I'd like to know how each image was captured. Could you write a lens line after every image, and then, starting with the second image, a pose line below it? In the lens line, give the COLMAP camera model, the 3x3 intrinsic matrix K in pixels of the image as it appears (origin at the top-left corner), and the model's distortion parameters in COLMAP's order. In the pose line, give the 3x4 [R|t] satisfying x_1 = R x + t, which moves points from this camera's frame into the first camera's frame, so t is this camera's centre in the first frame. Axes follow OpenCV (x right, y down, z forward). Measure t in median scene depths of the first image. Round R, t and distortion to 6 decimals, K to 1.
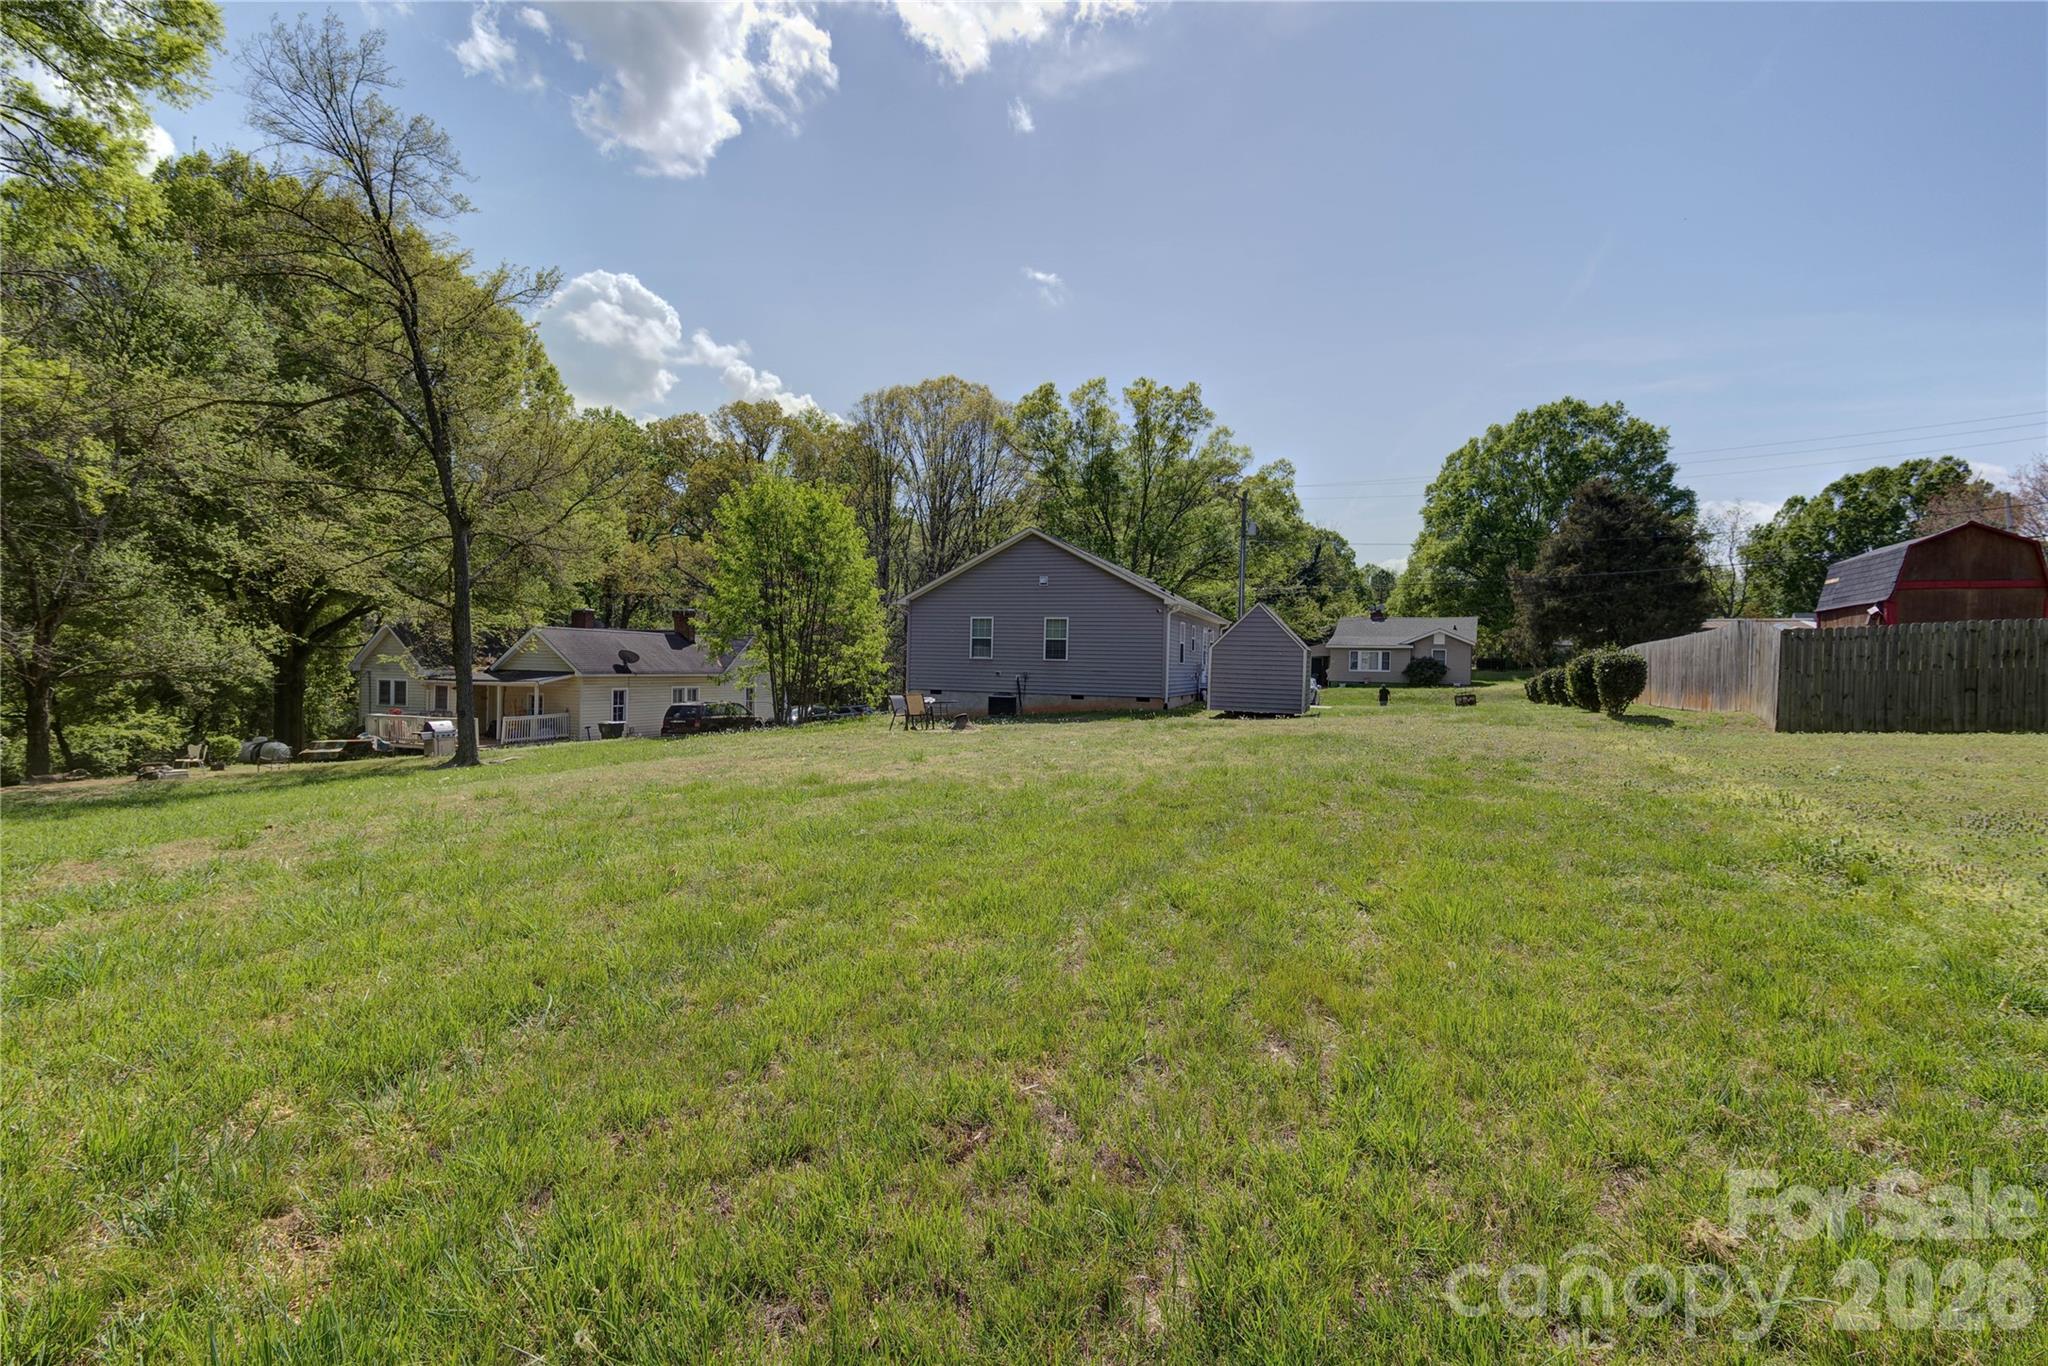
lens RADIAL K [[915.2, 0, 1014.4], [0, 915.2, 677.8], [0, 0, 1]] dist [0.038110, -0.022109]
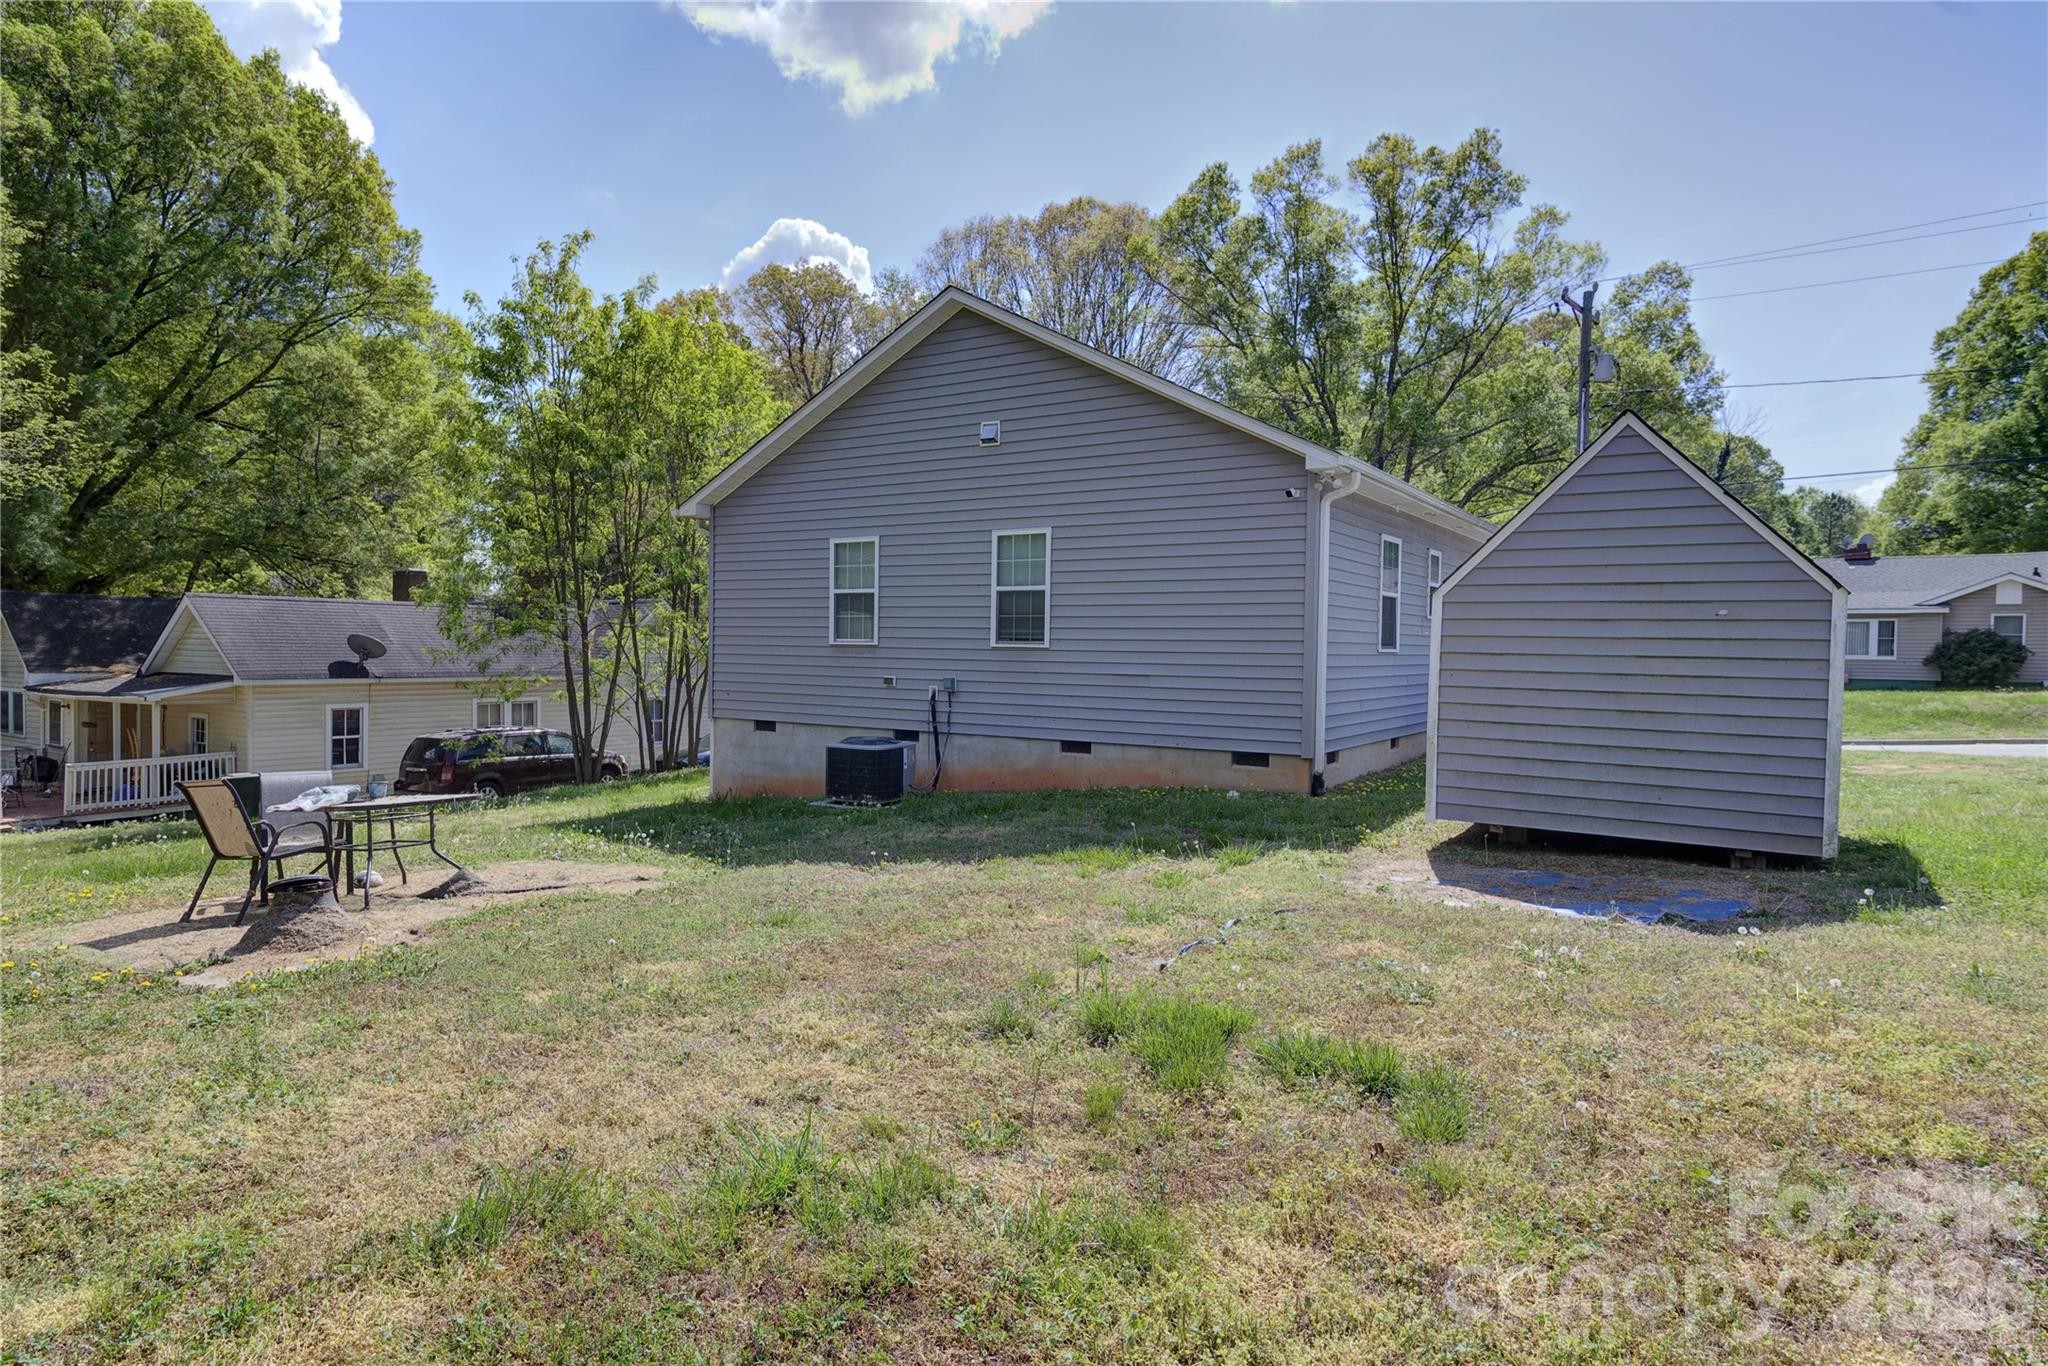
lens RADIAL K [[1143.2, 0, 1023.1], [0, 1143.2, 665.3], [0, 0, 1]] dist [0.027080, -0.000666]
pose [[0.976829, -0.007217, -0.213901, 0.070248], [0.006897, 0.999974, -0.002243, -0.004997], [0.213911, 0.000716, 0.976853, 0.266997]]
